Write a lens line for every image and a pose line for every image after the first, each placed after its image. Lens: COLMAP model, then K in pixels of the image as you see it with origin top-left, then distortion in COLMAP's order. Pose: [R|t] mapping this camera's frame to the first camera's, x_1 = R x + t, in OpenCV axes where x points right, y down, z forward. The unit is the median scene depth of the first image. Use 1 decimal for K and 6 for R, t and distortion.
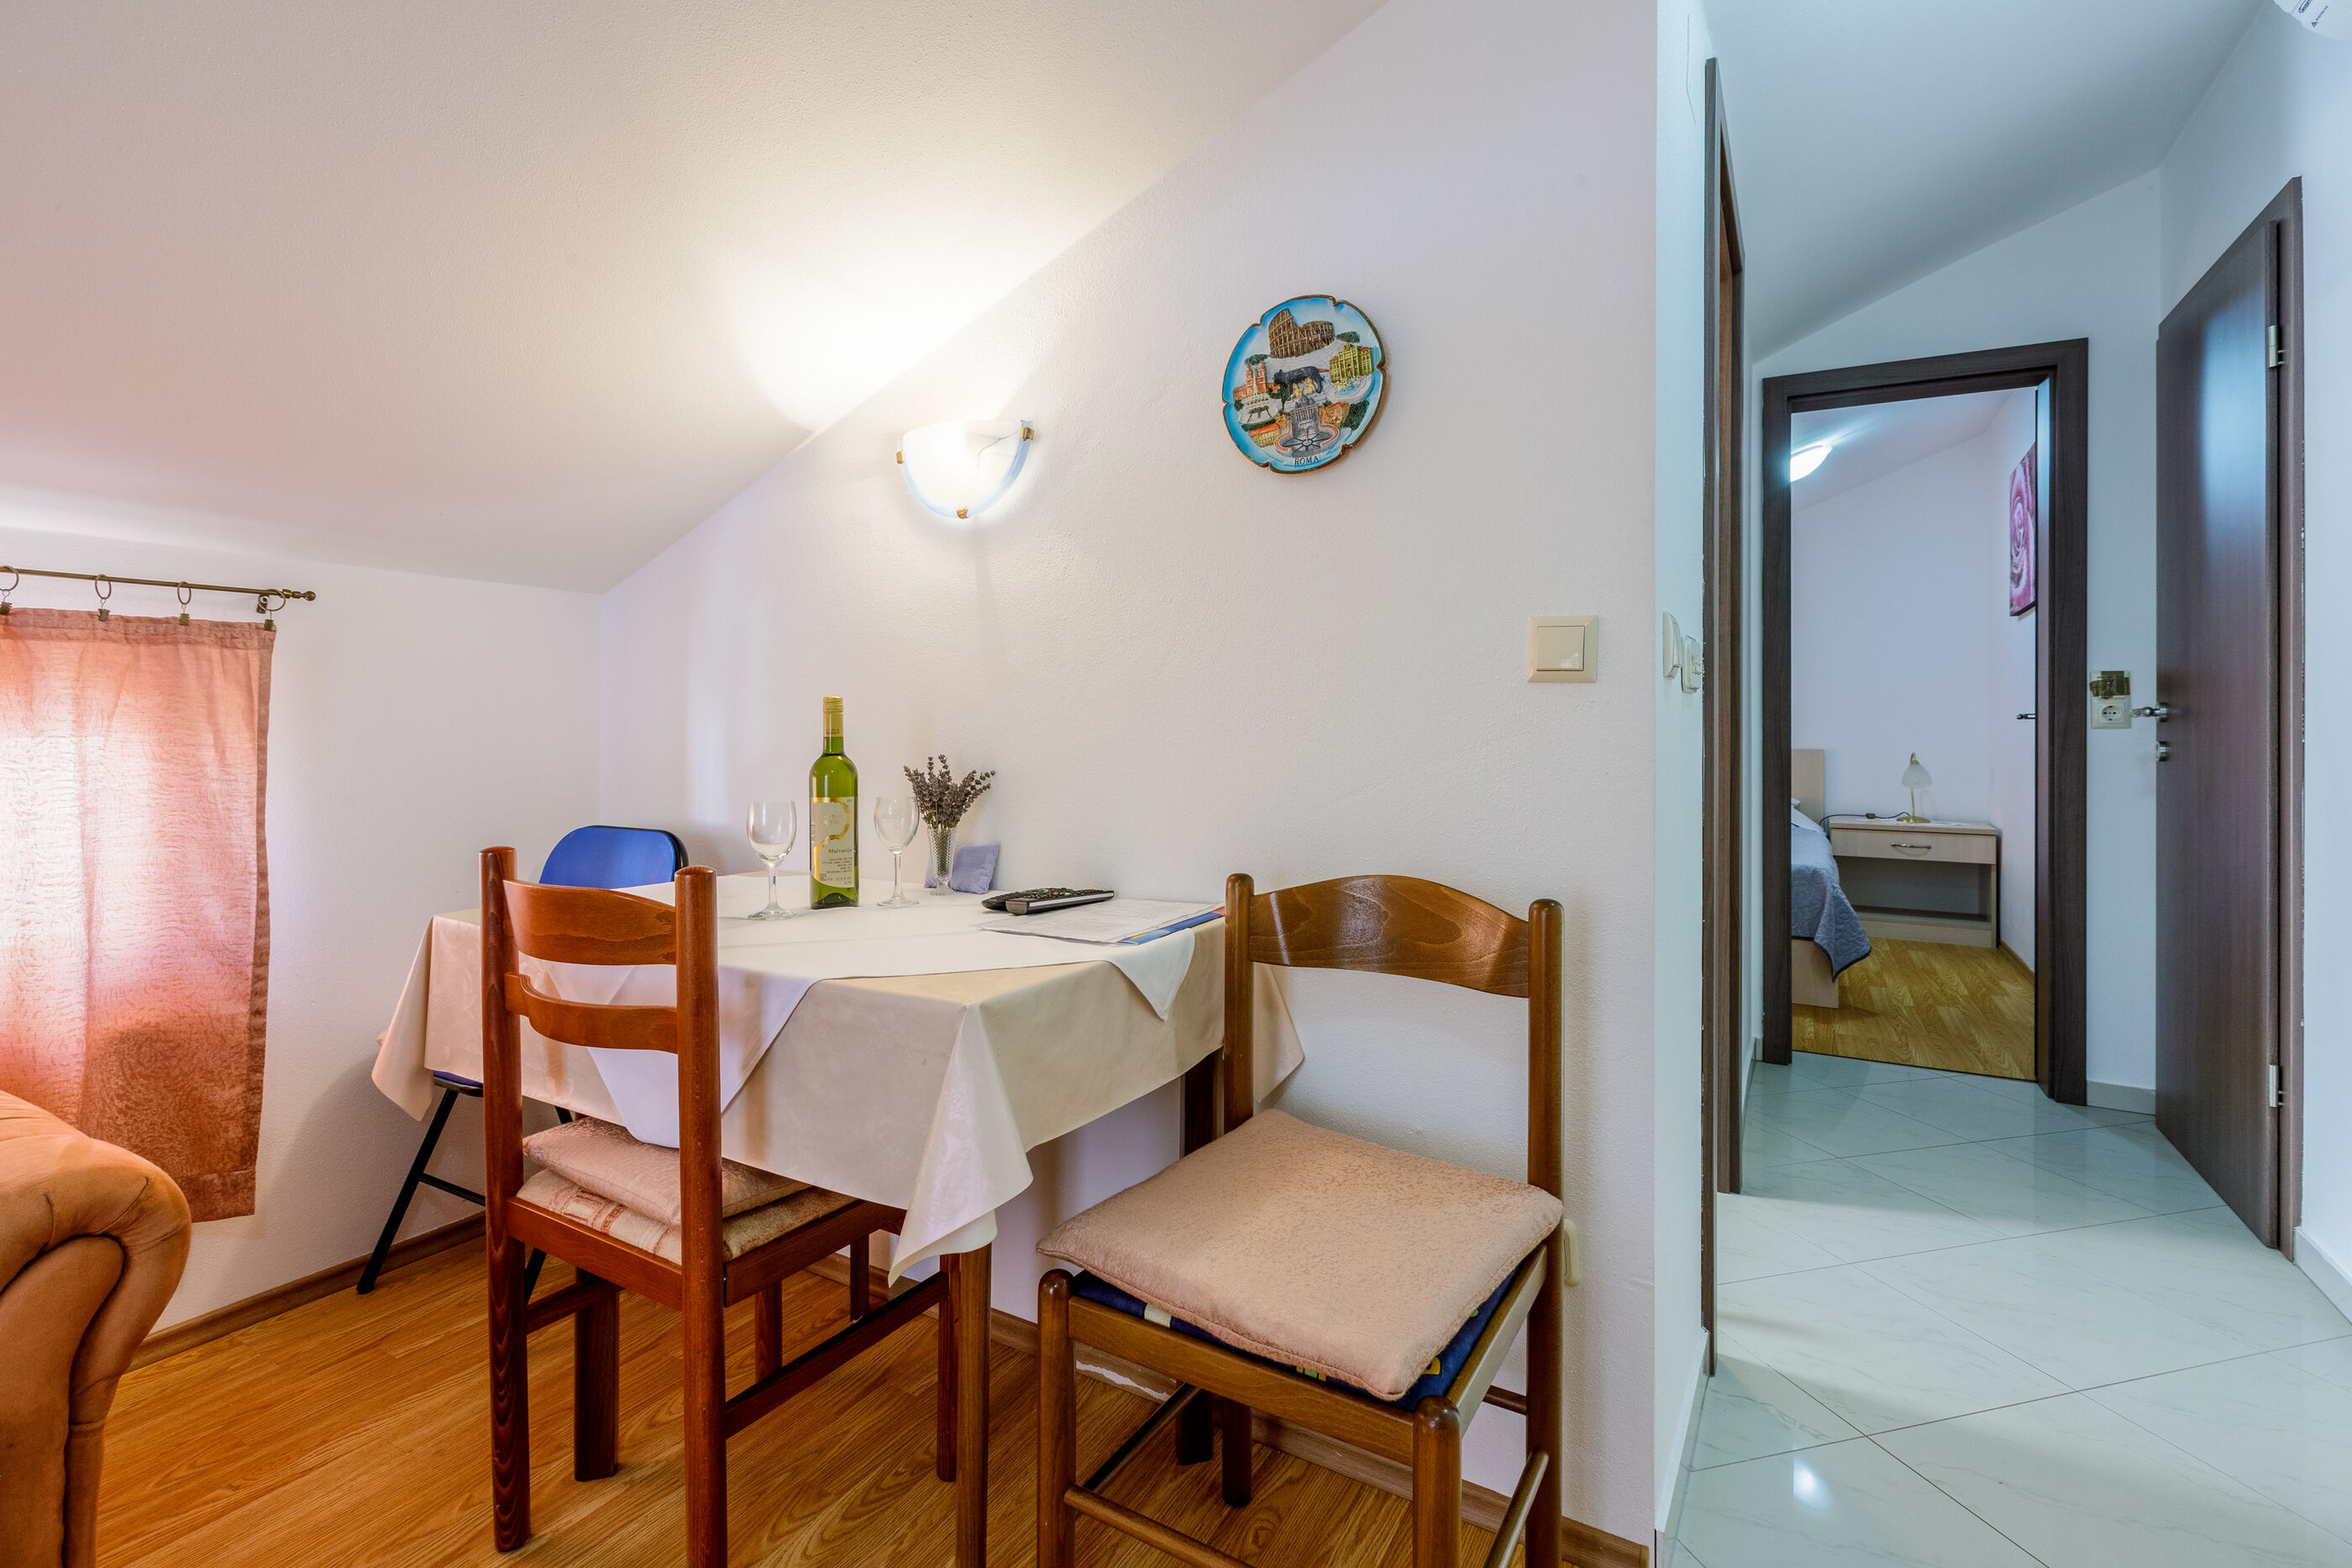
lens RADIAL K [[1090.5, 0, 1179.8], [0, 1090.5, 727.7], [0, 0, 1]] dist [0.000737, 0.000260]
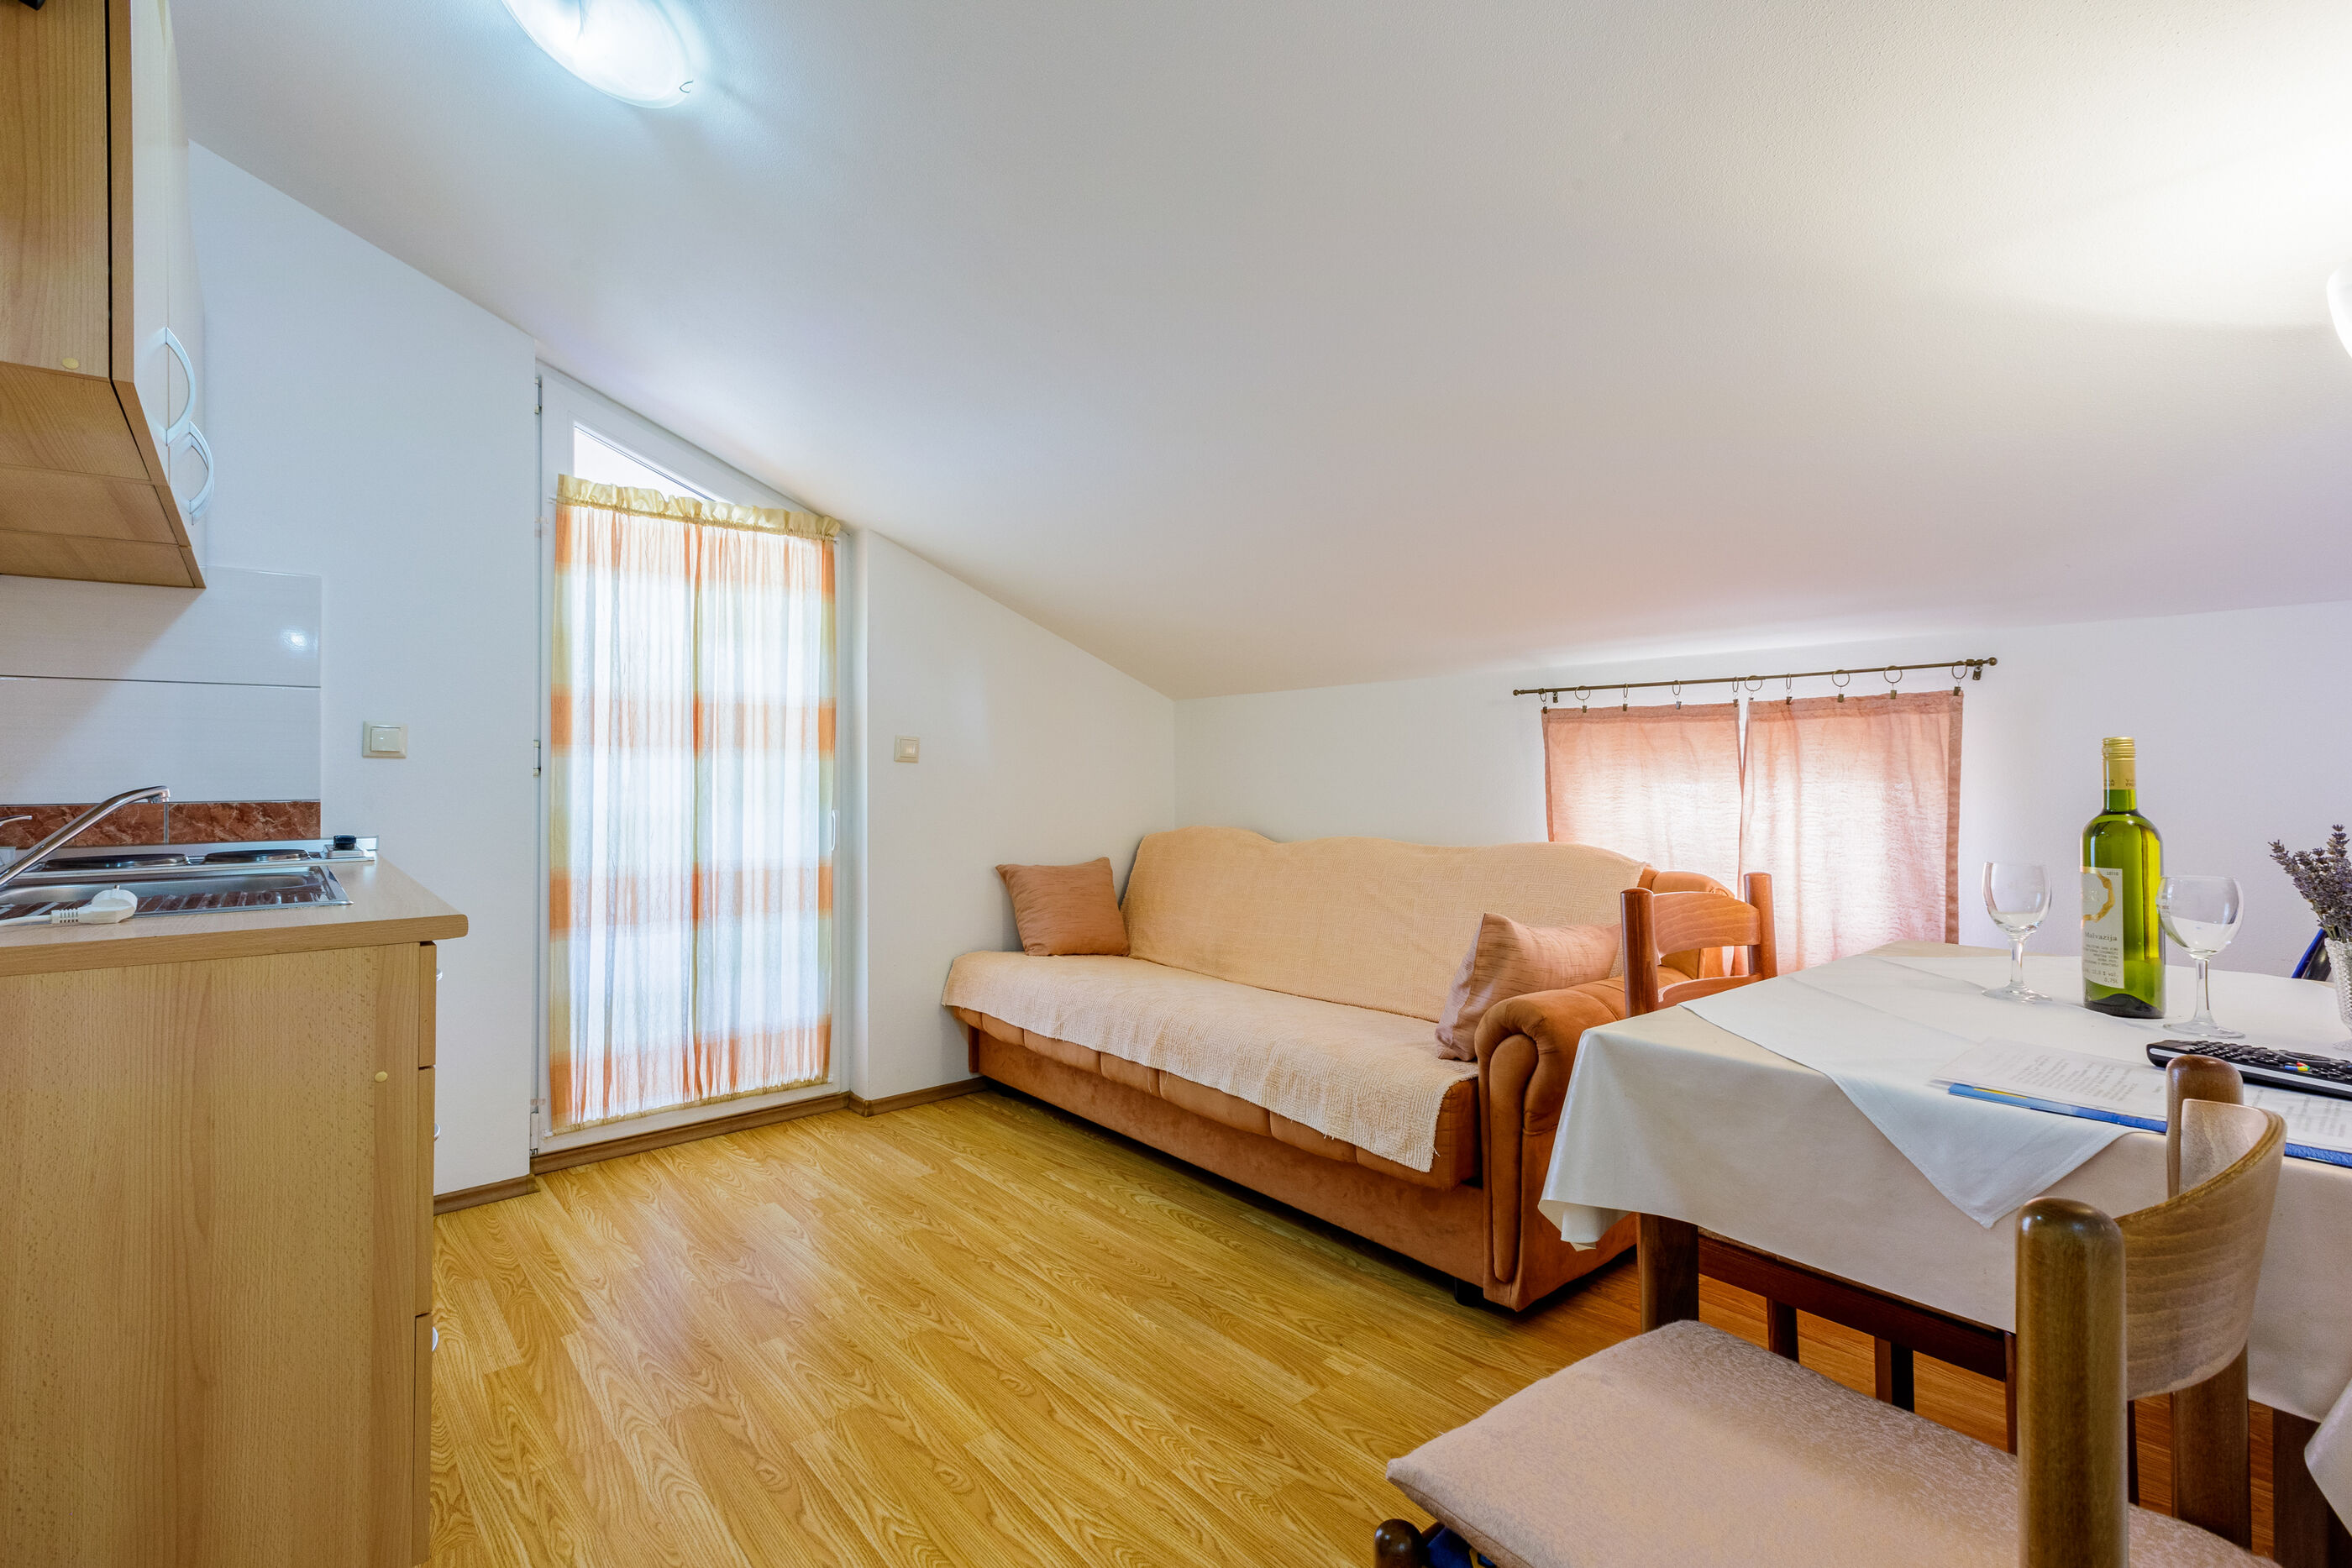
lens RADIAL K [[1109.6, 0, 1138.5], [0, 1109.6, 785.9], [0, 0, 1]] dist [0.001837, 0.000077]
pose [[-0.374976, 0.007908, -0.927001, 0.581851], [0.003311, 0.999969, 0.007191, -0.001374], [0.927029, -0.000373, -0.374990, 0.572408]]
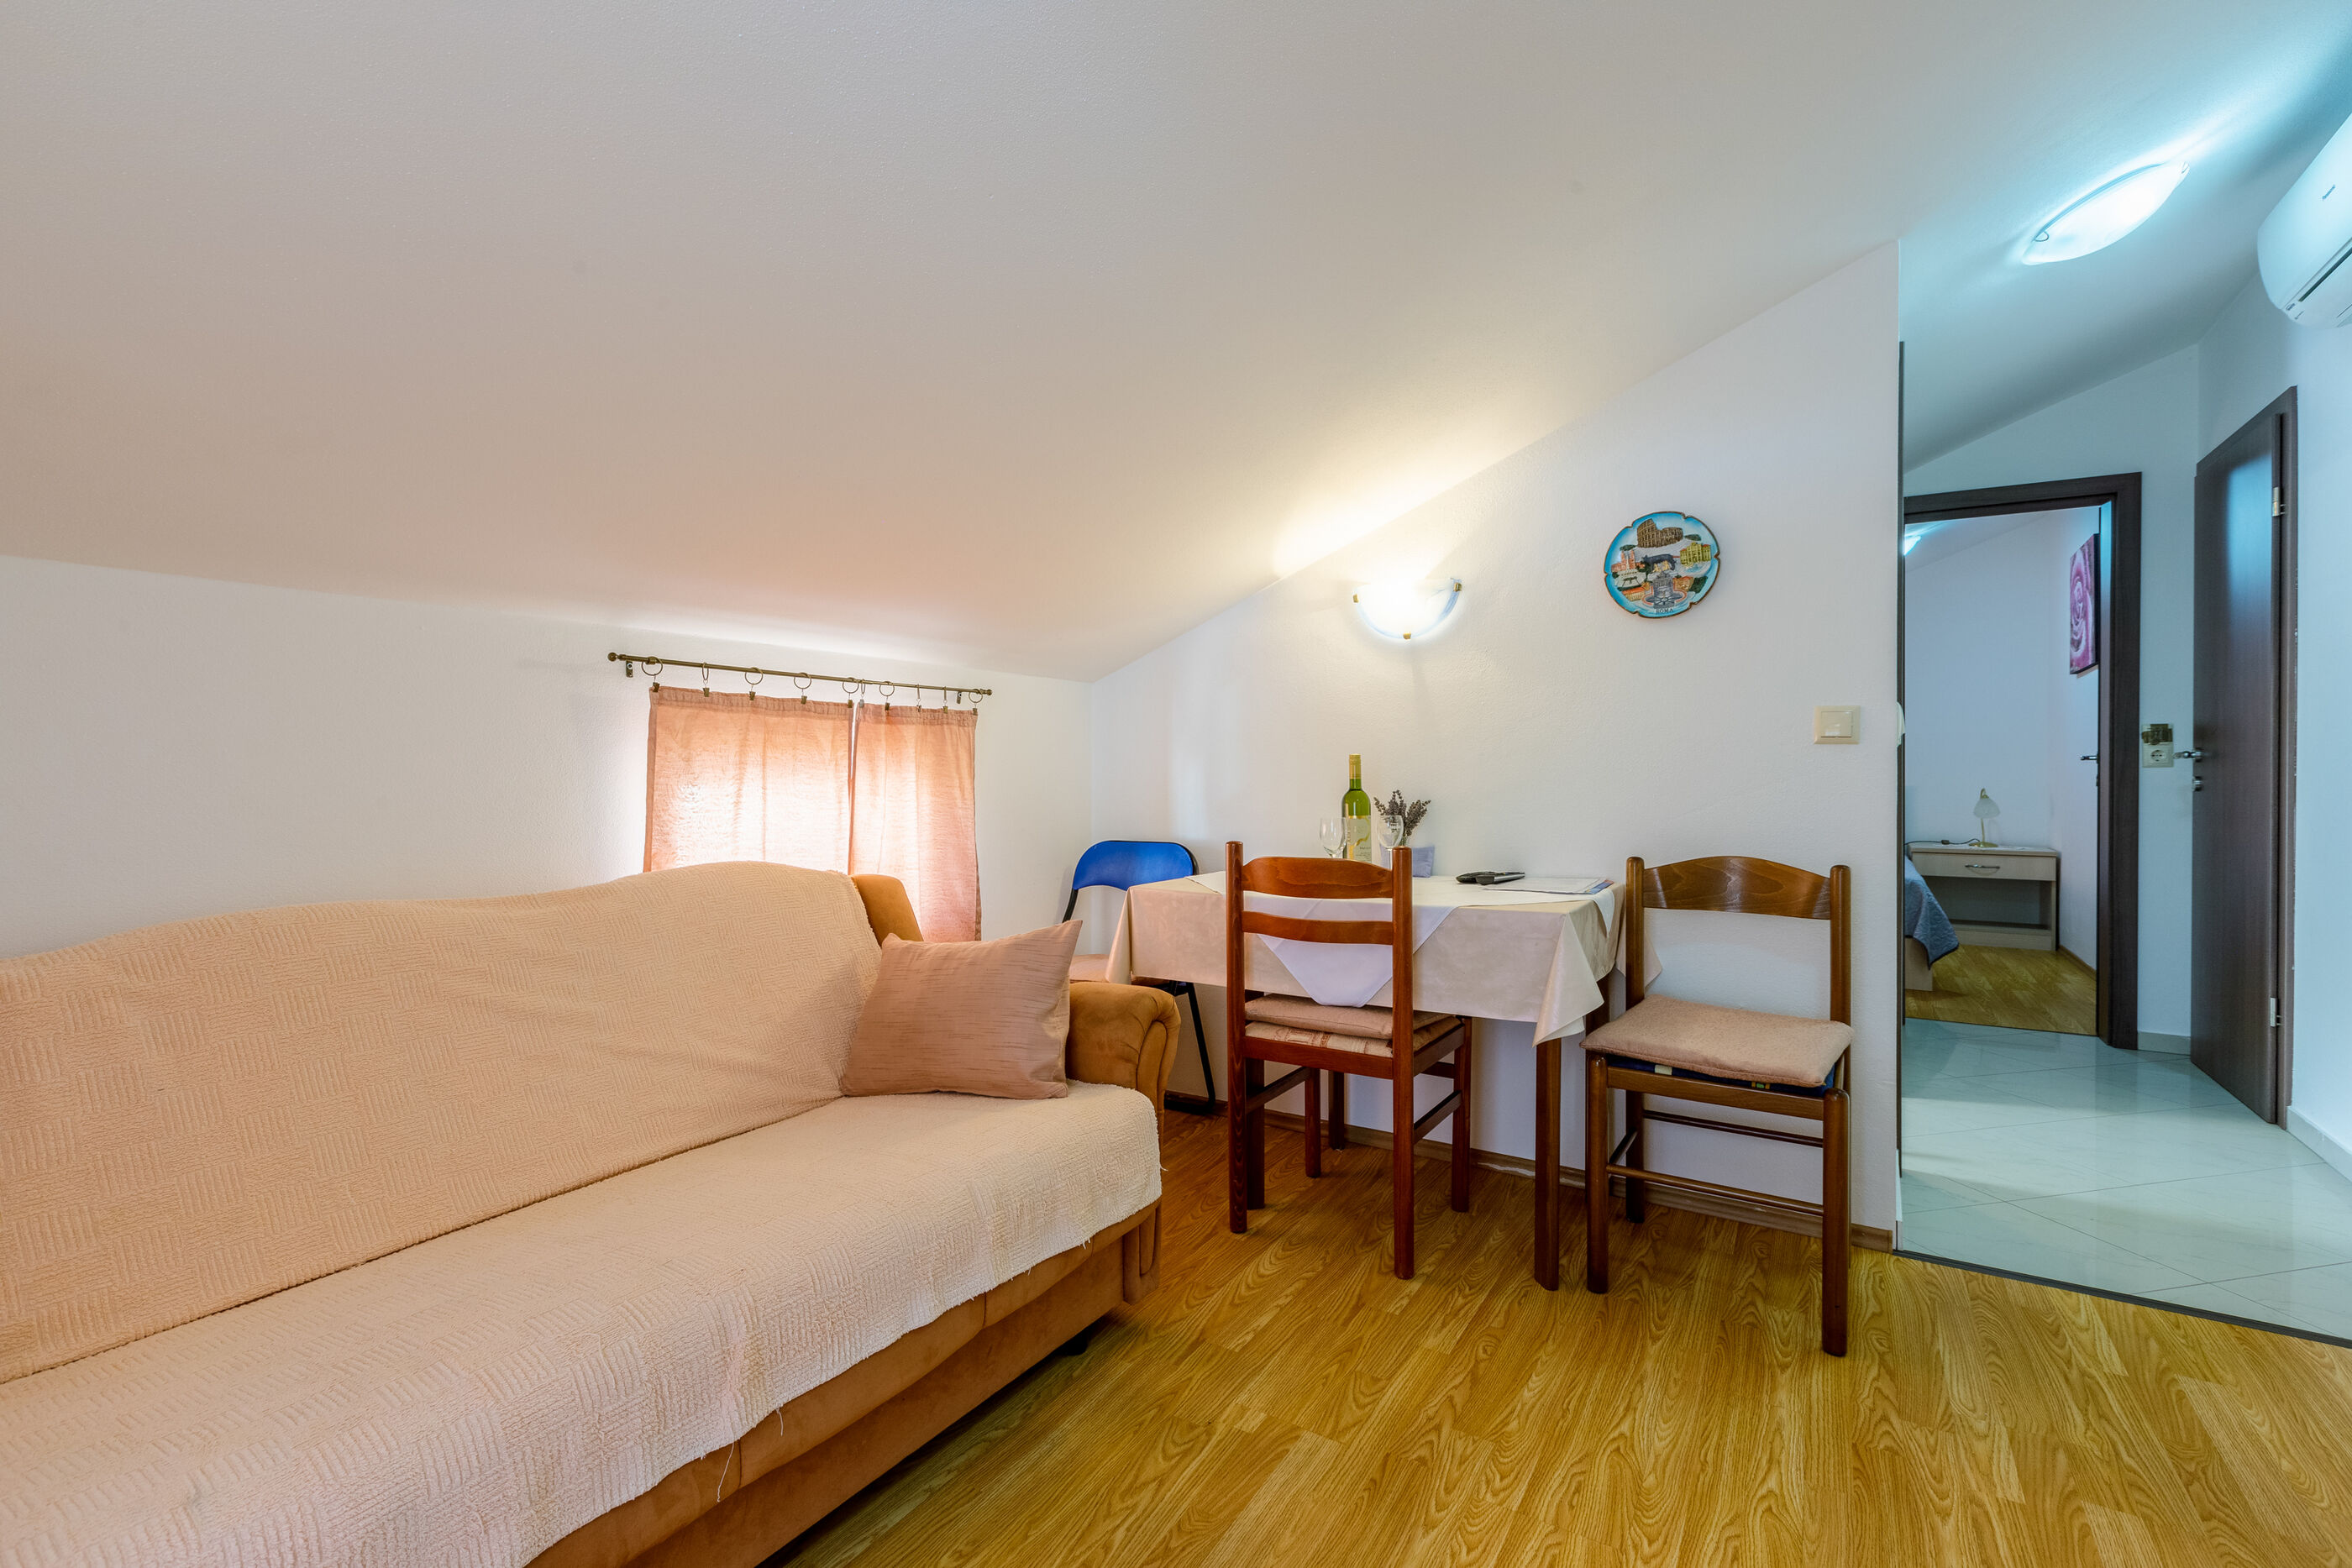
lens RADIAL K [[1109.6, 0, 1138.5], [0, 1109.6, 785.9], [0, 0, 1]] dist [0.001837, 0.000077]
pose [[0.999470, -0.006613, -0.031871, -0.538430], [0.007033, 0.999890, 0.013075, -0.004597], [0.031781, -0.013292, 0.999406, -0.613423]]
